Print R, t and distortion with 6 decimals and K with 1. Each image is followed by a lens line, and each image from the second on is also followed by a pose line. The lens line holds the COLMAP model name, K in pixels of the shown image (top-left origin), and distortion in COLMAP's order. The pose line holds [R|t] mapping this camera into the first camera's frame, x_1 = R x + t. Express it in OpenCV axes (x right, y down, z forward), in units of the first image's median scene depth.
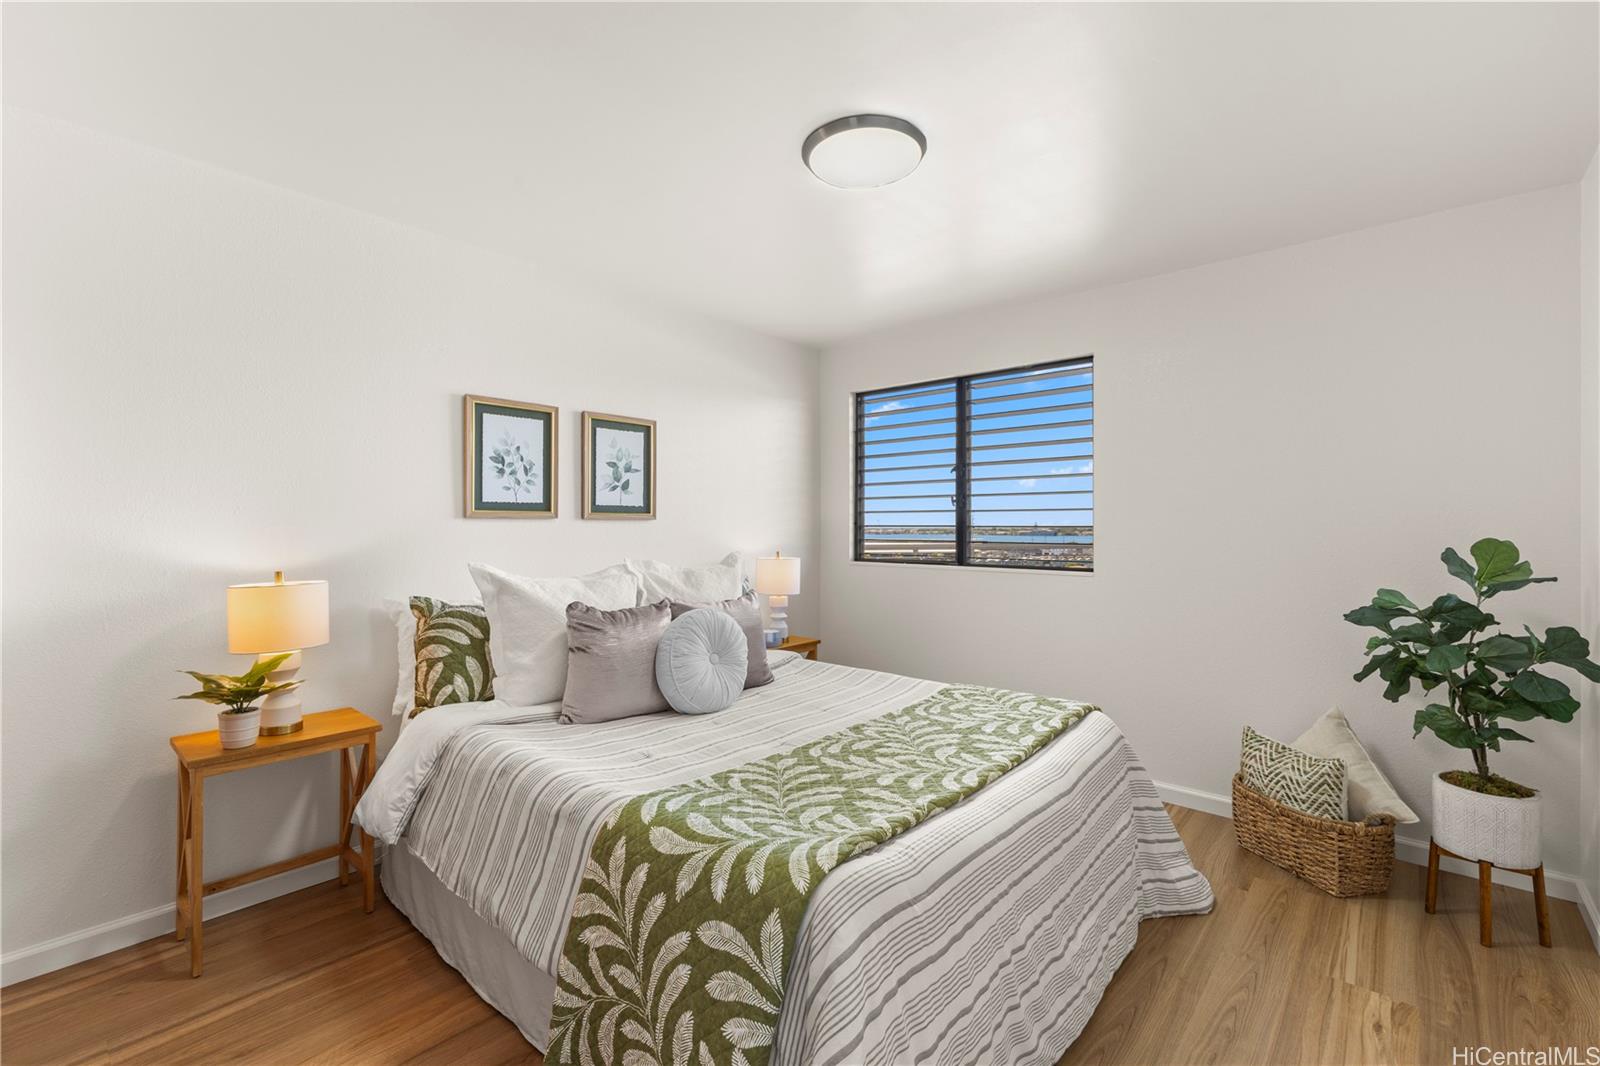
lens RADIAL K [[697.7, 0, 805.1], [0, 697.7, 530.3], [0, 0, 1]] dist [0.011607, 0.000146]
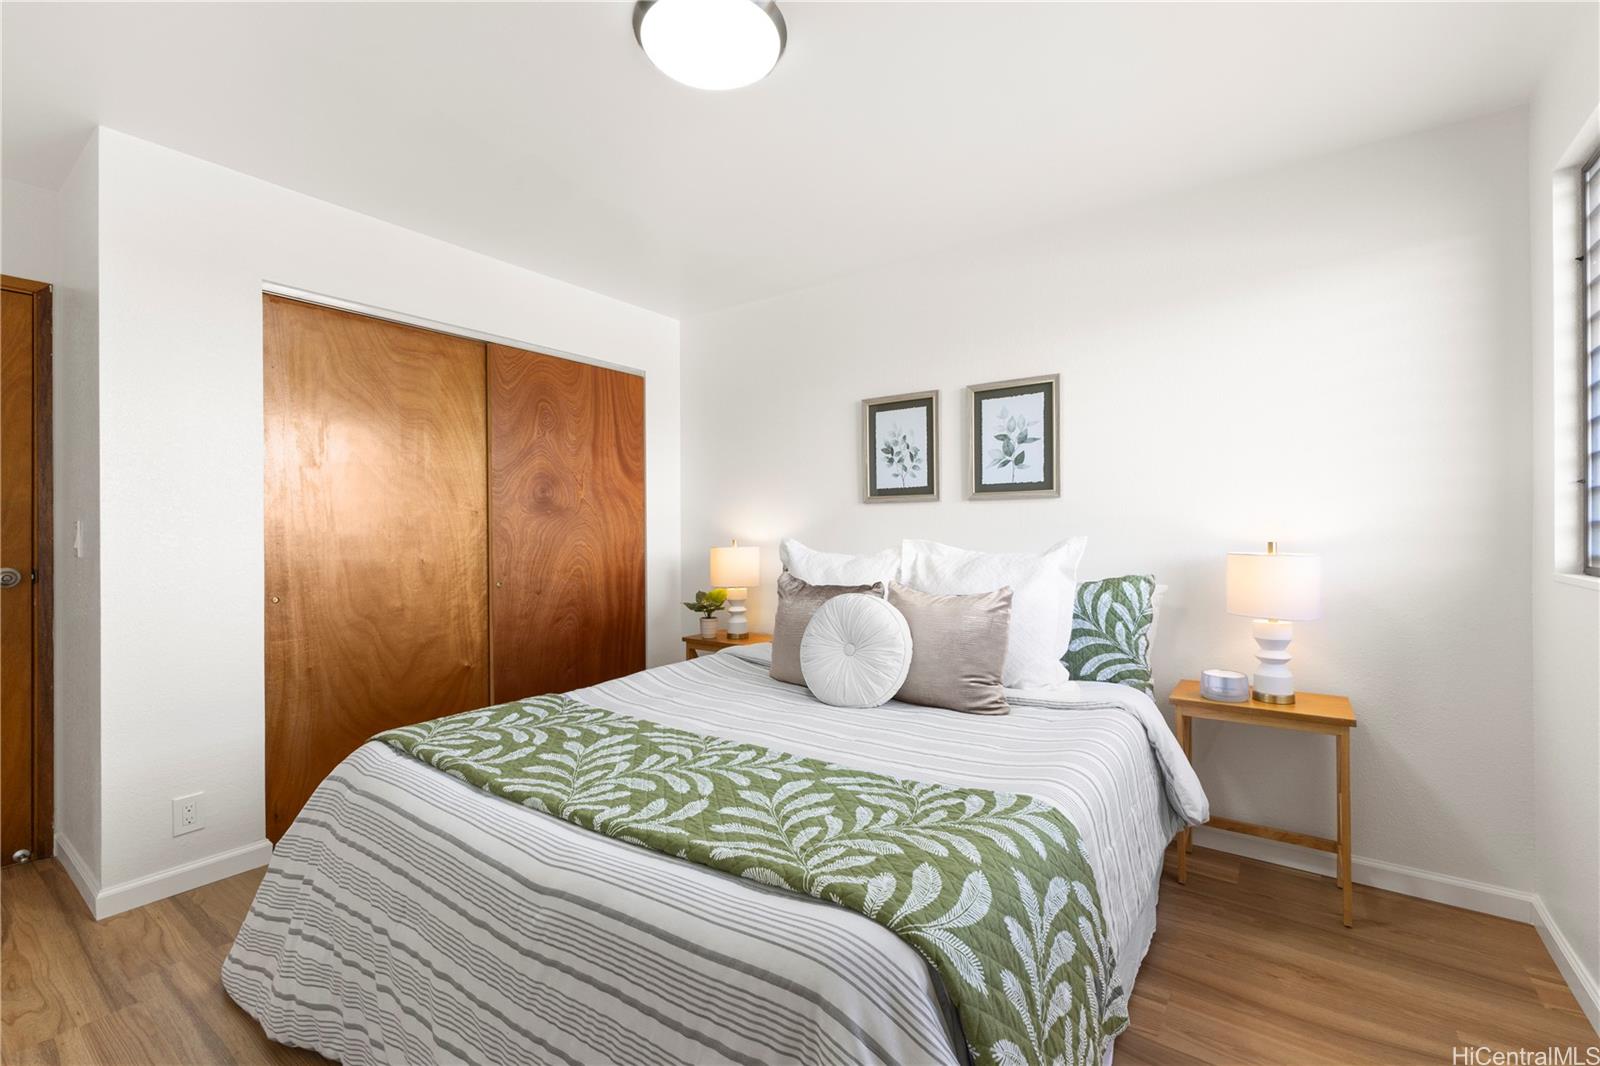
lens RADIAL K [[697.7, 0, 805.0], [0, 697.7, 528.7], [0, 0, 1]] dist [0.011607, 0.000146]
pose [[0.086906, -0.001548, -0.996215, 0.666789], [-0.000220, 0.999999, -0.001573, 0.026958], [0.996216, 0.000356, 0.086906, 0.760394]]
